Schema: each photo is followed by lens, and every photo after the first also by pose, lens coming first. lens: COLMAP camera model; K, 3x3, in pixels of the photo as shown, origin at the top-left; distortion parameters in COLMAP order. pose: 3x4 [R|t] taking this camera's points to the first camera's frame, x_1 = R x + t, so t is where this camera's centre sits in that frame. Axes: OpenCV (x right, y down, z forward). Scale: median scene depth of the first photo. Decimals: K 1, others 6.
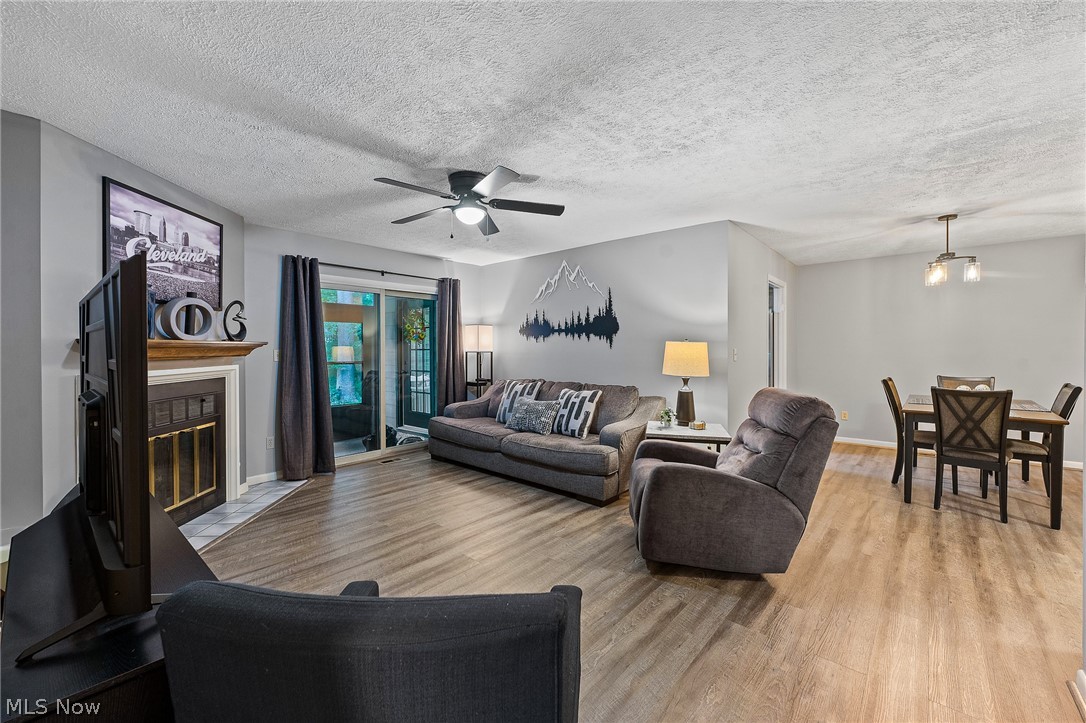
lens RADIAL K [[438.1, 0, 549.0], [0, 438.1, 353.2], [0, 0, 1]] dist [-0.008803, 0.000104]
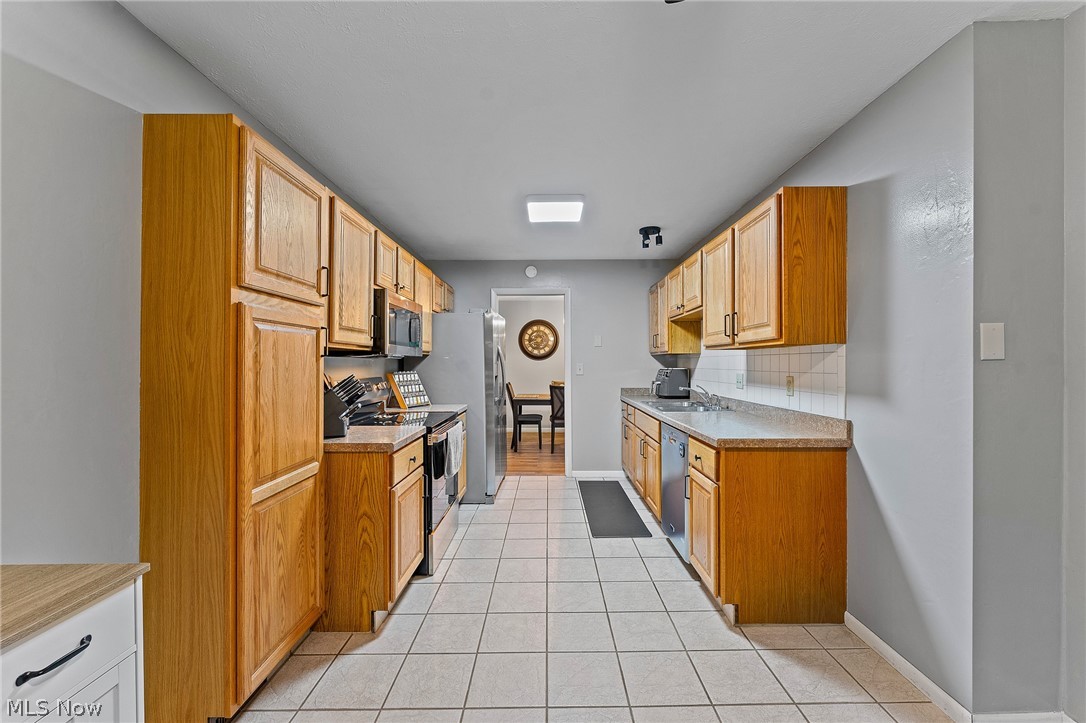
lens RADIAL K [[438.1, 0, 542.9], [0, 438.1, 363.4], [0, 0, 1]] dist [-0.008803, 0.000104]
pose [[0.754198, 0.005065, 0.656627, -0.313653], [0.003470, 0.999926, -0.011698, 0.003900], [-0.656637, 0.011101, 0.754125, -0.332744]]
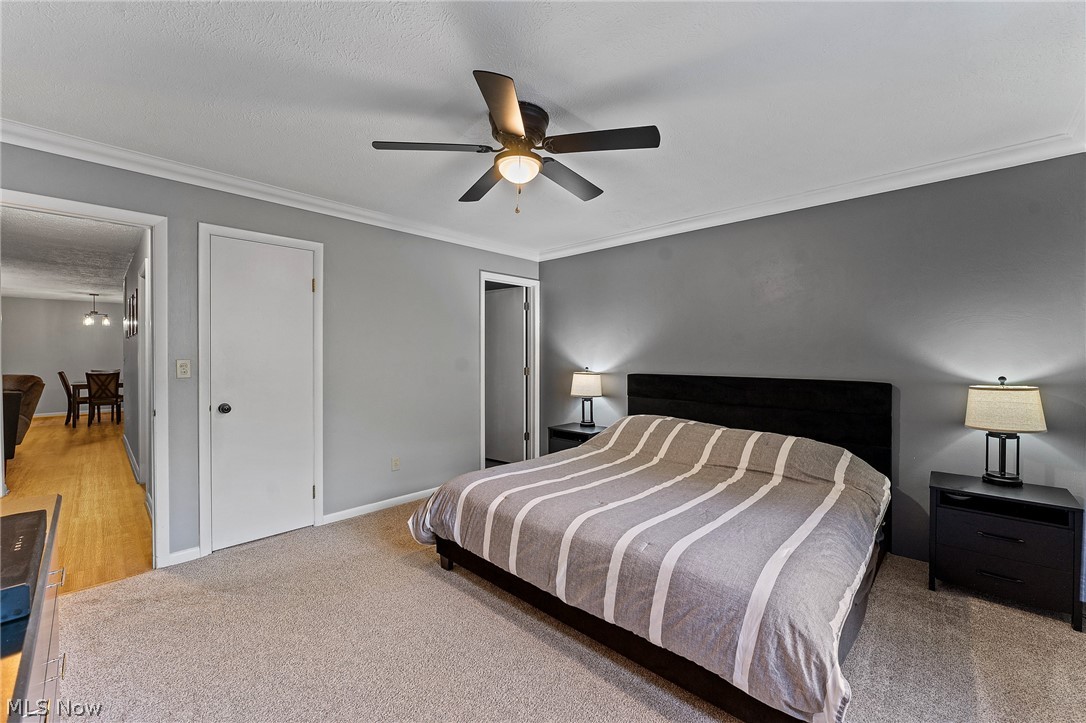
lens RADIAL K [[438.1, 0, 550.6], [0, 438.1, 356.5], [0, 0, 1]] dist [-0.008803, 0.000104]
pose [[0.045445, -0.001274, 0.998966, -1.052194], [0.008234, 0.999966, 0.000901, 0.009172], [-0.998933, 0.008184, 0.045454, -1.263911]]
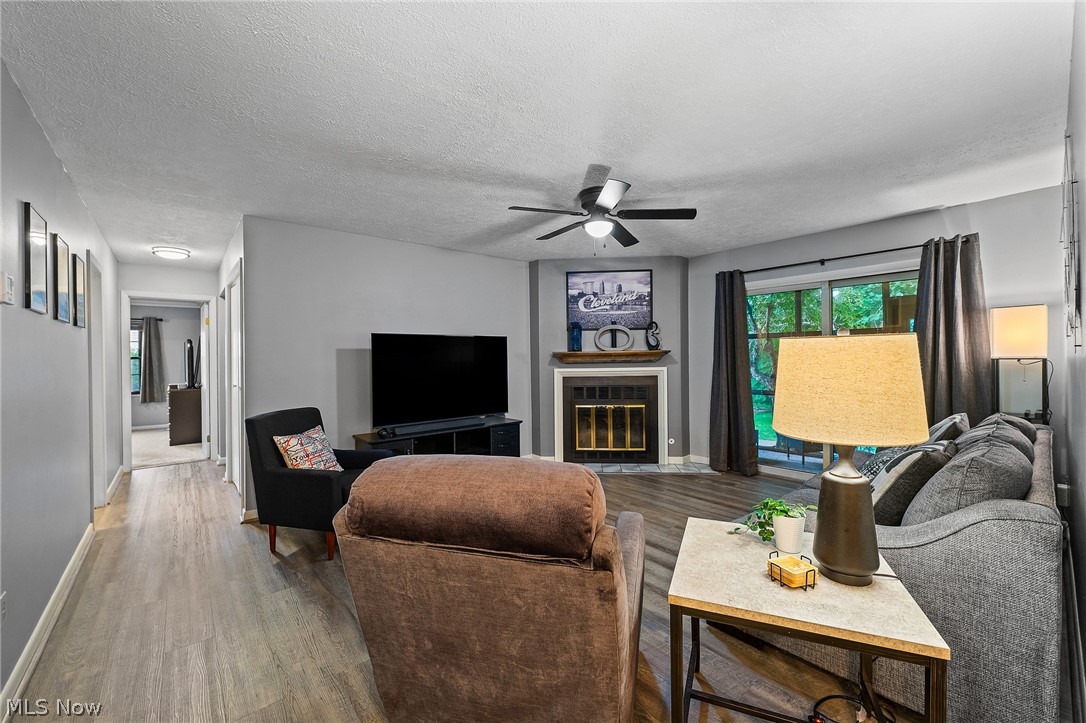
lens RADIAL K [[438.1, 0, 542.5], [0, 438.1, 359.0], [0, 0, 1]] dist [-0.008803, 0.000104]
pose [[-0.160336, 0.007126, -0.987037, 0.923926], [-0.000321, 0.999974, 0.007272, -0.011652], [0.987062, 0.001482, -0.160329, 1.096571]]
